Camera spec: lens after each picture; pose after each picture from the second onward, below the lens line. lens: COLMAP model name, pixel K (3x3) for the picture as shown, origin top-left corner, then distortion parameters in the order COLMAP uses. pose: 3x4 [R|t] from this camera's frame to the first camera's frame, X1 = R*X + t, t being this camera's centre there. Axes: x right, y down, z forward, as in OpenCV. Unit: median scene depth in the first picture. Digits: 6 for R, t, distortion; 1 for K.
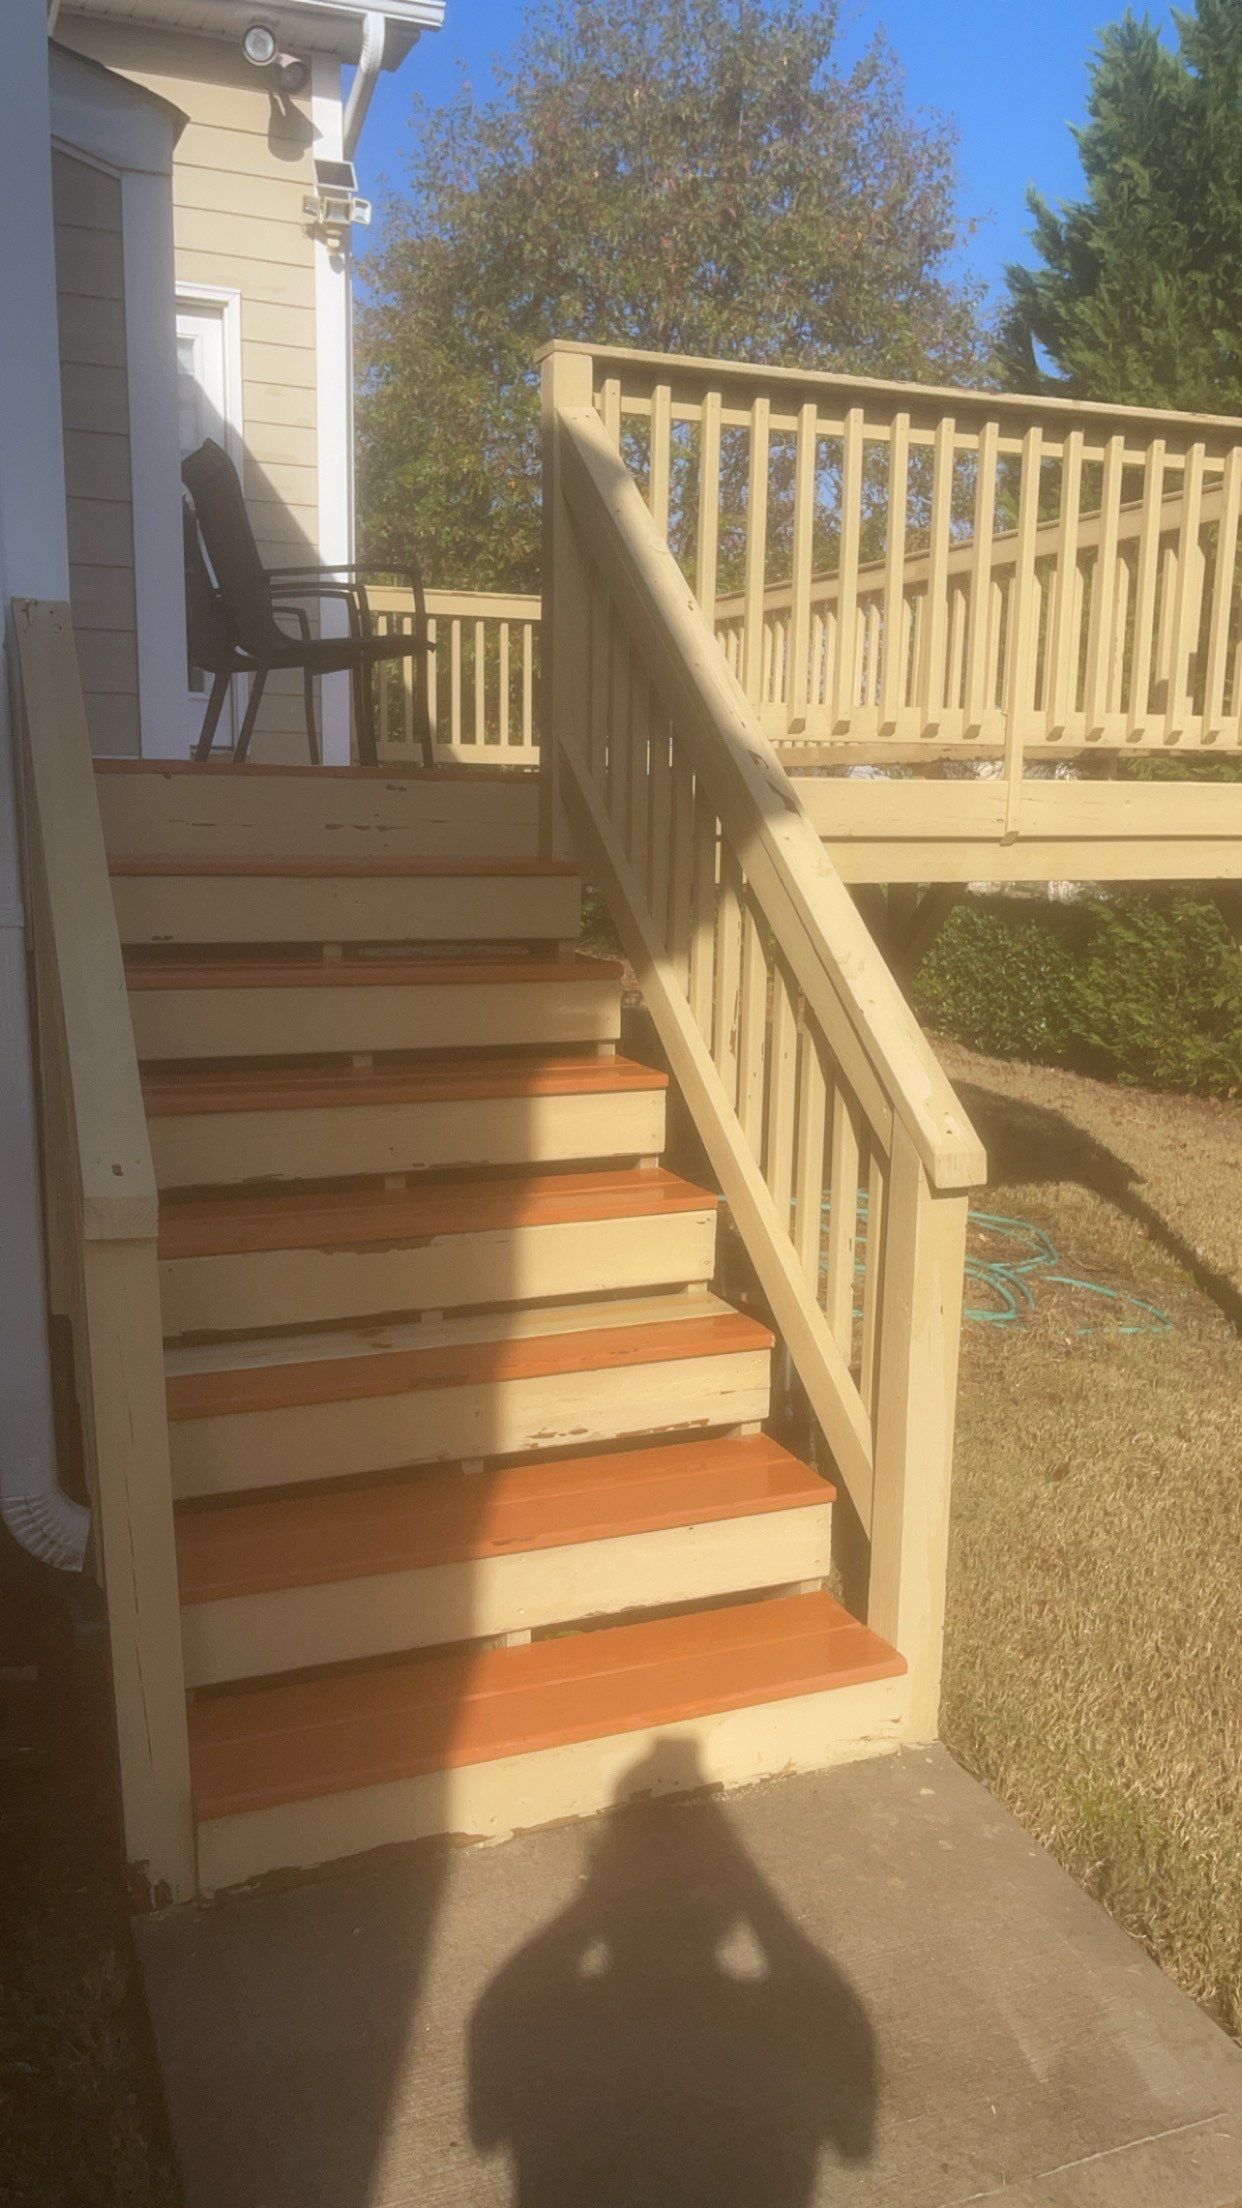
lens RADIAL K [[1709.2, 0, 621.0], [0, 1709.2, 1104.0], [0, 0, 1]] dist [0.015830, 0.000108]
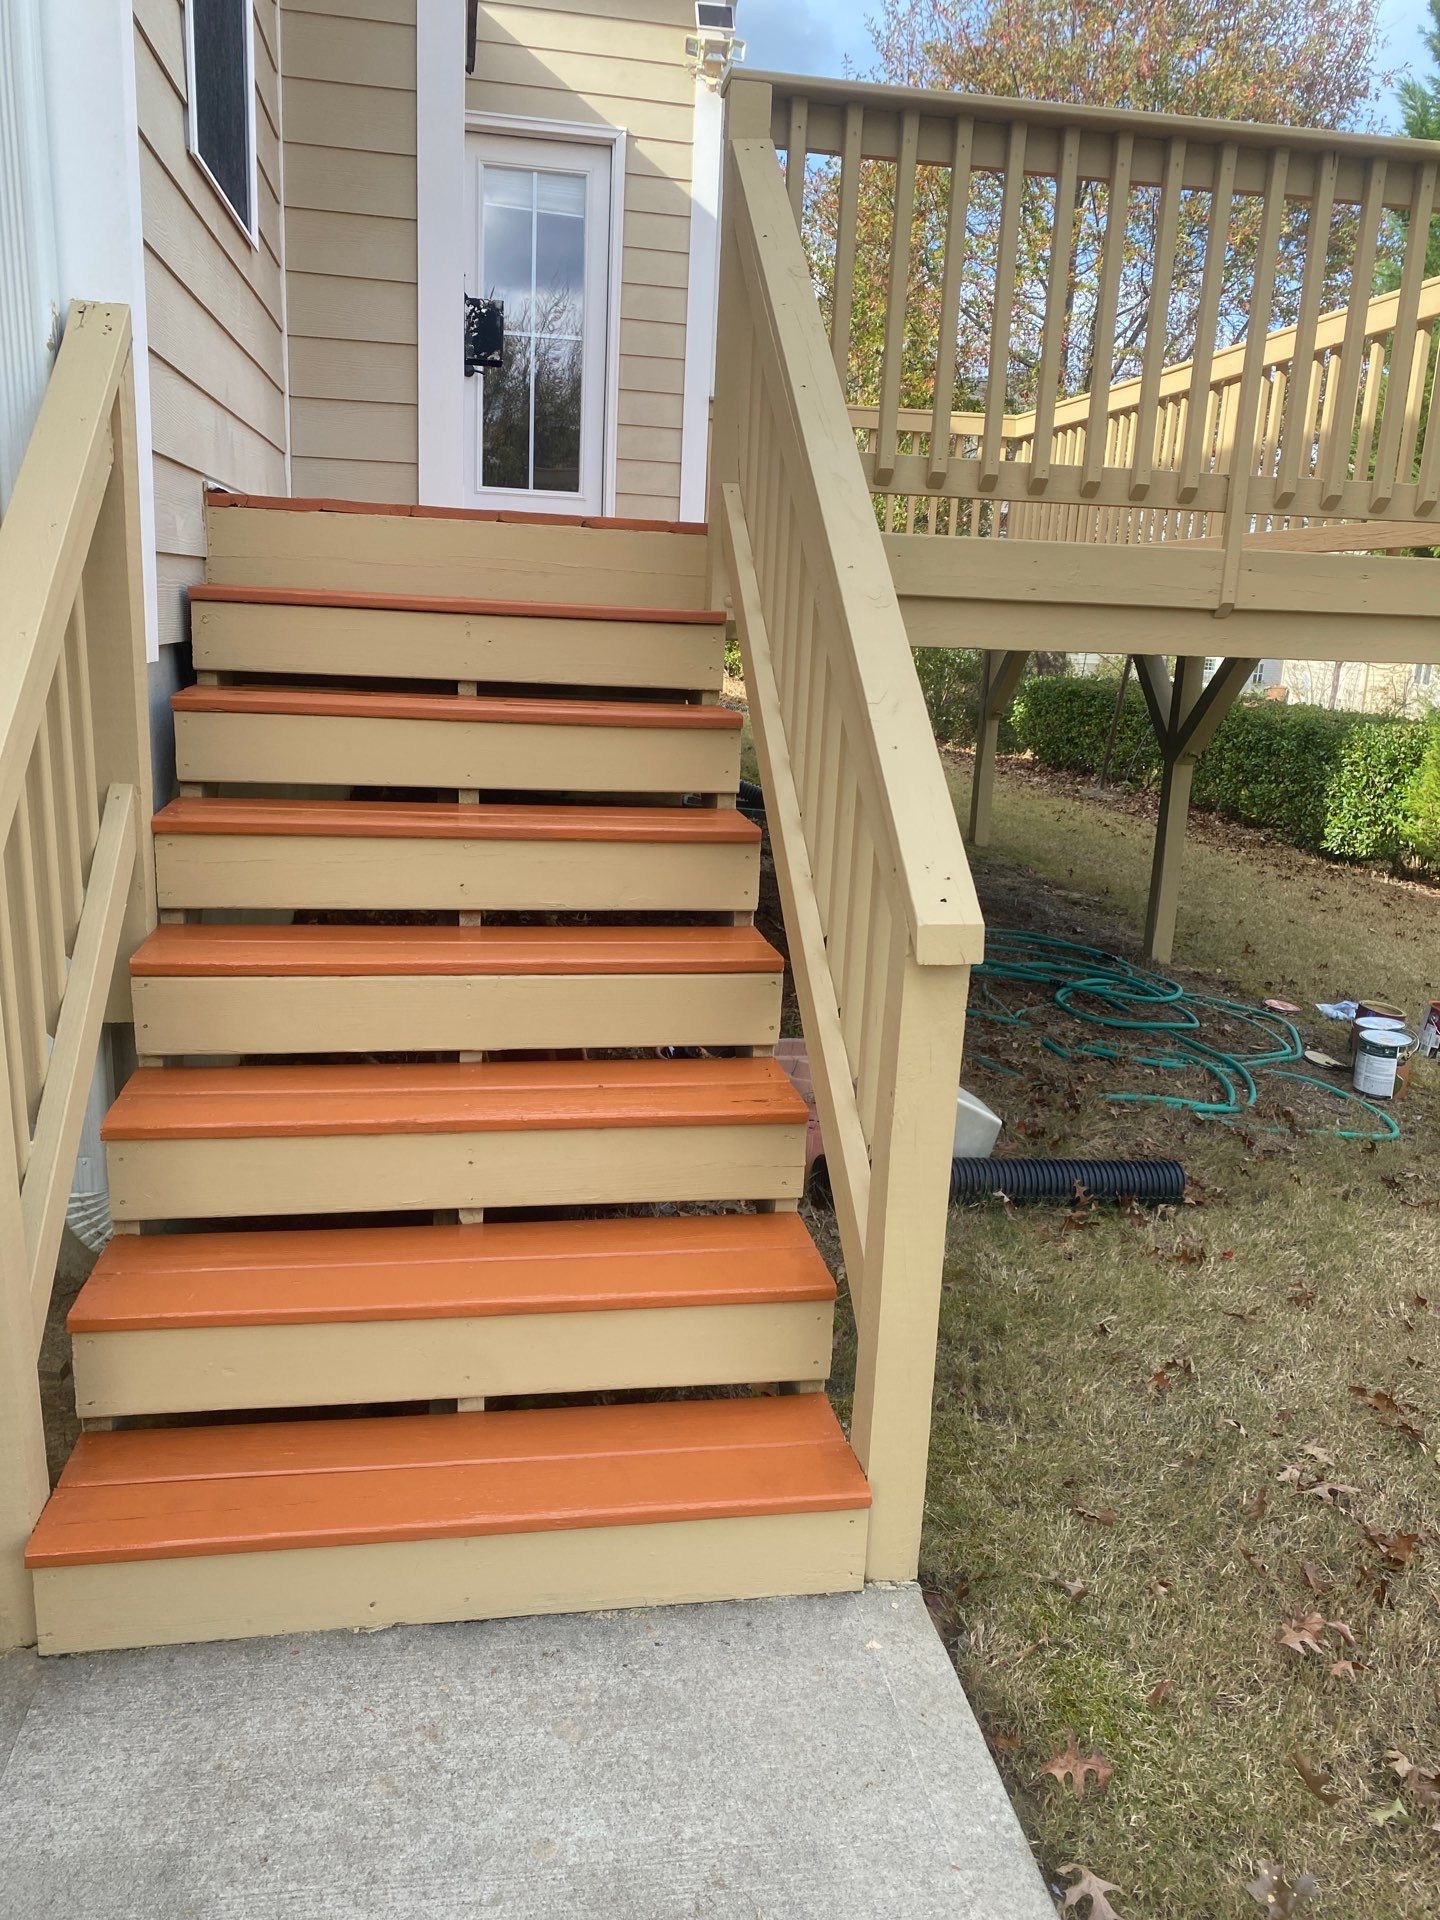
lens RADIAL K [[1410.3, 0, 724.7], [0, 1410.3, 928.3], [0, 0, 1]] dist [0.043441, -0.039874]
pose [[0.974787, 0.073169, -0.210801, 0.102050], [-0.065617, 0.996935, 0.042610, 0.003529], [0.213272, -0.027704, 0.976600, 0.126220]]
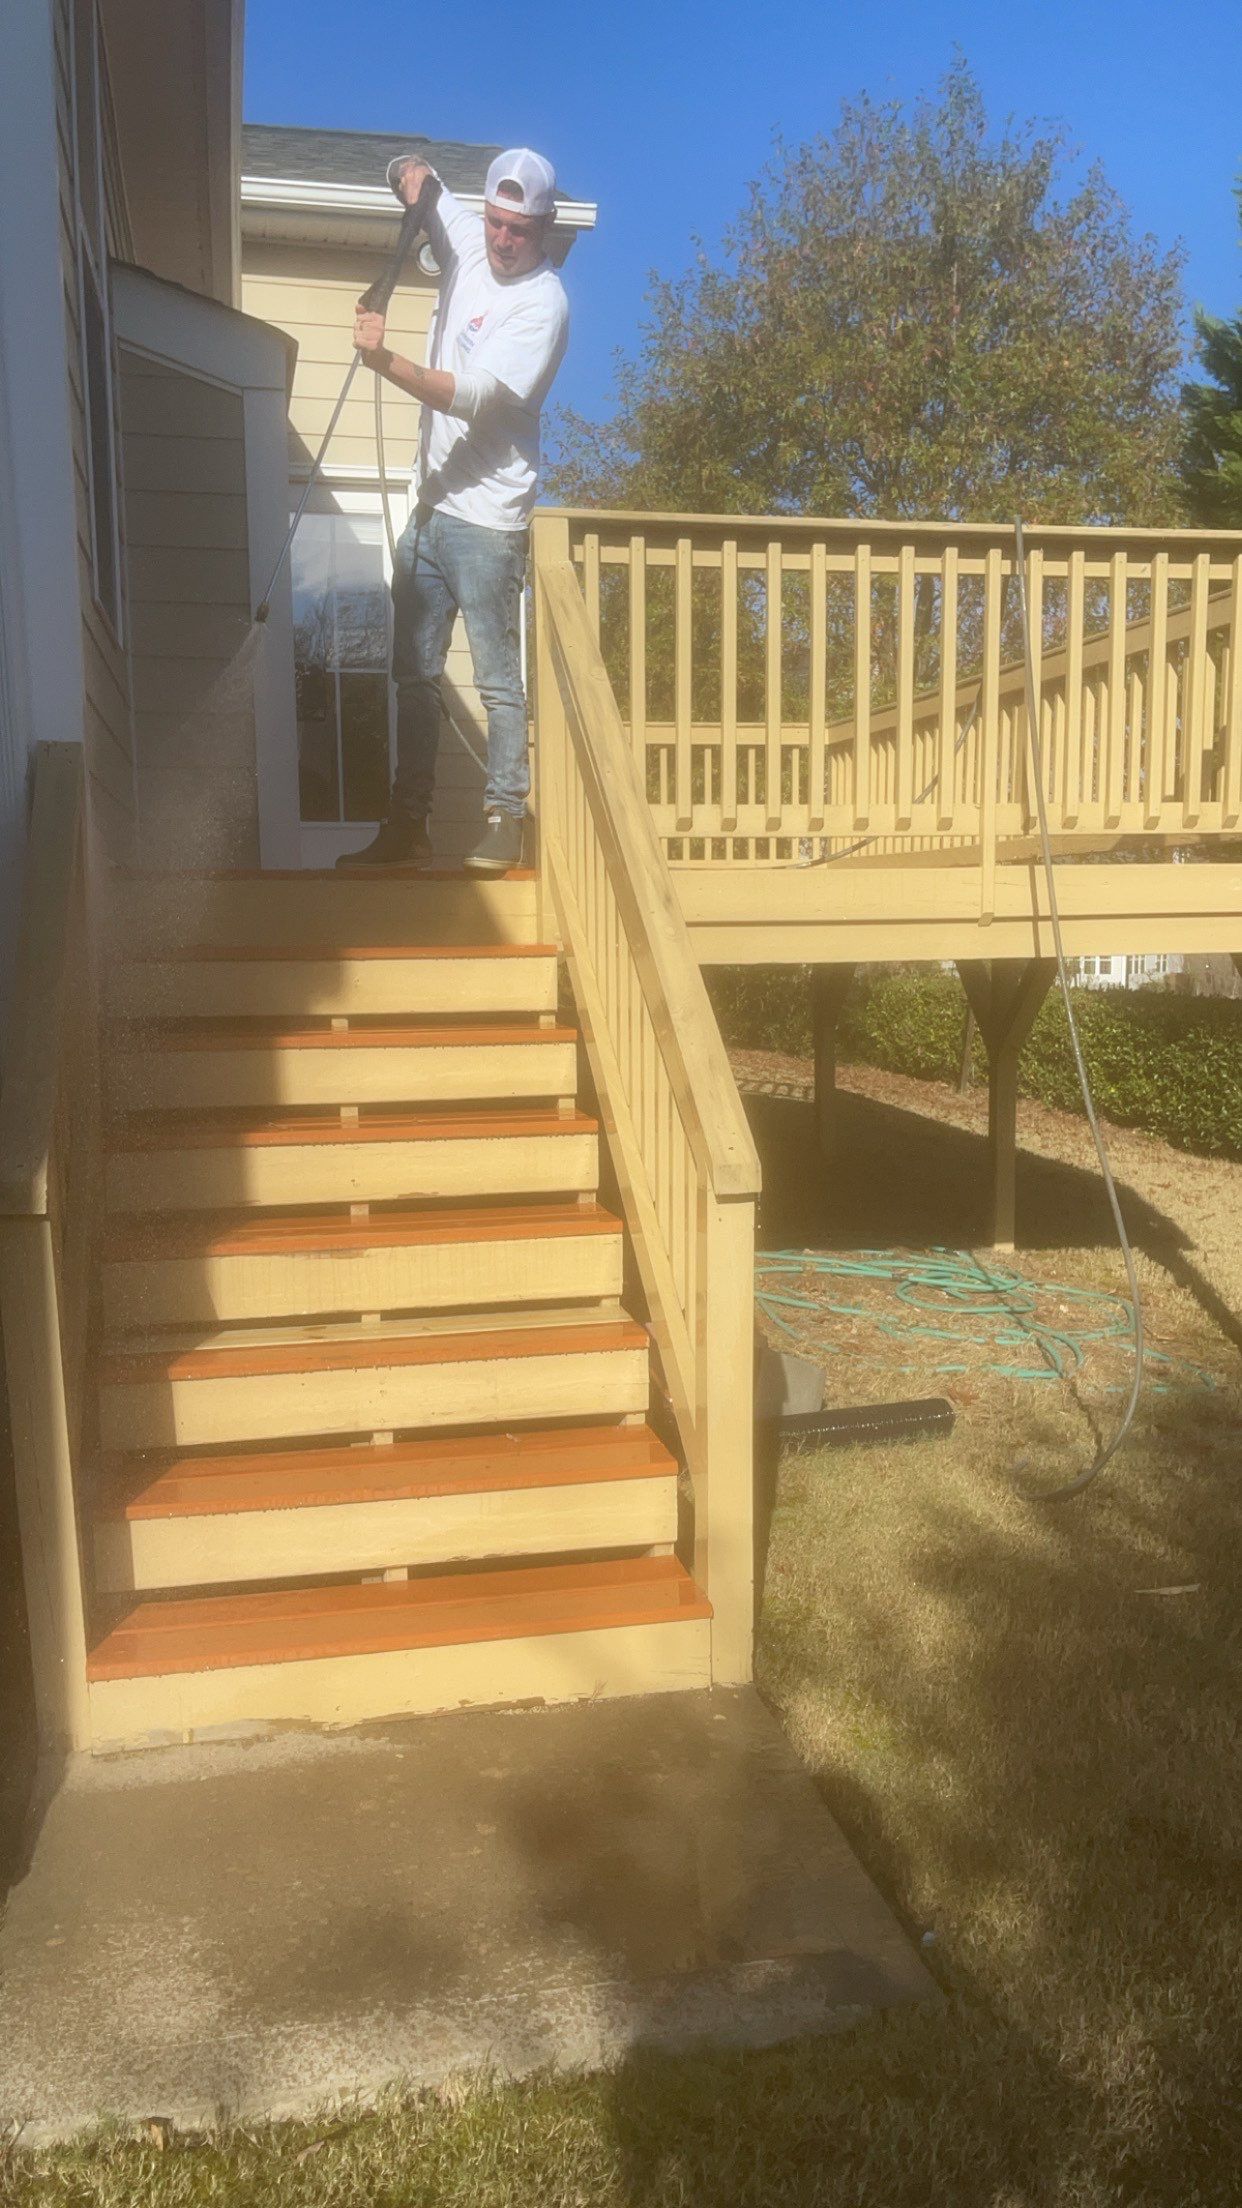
lens RADIAL K [[1688.4, 0, 623.4], [0, 1688.4, 1126.6], [0, 0, 1]] dist [0.020671, 0.008193]
pose [[0.984895, -0.006056, -0.173044, 0.139099], [-0.003732, 0.998414, -0.056180, 0.029493], [0.173110, 0.055977, 0.983311, -0.070909]]
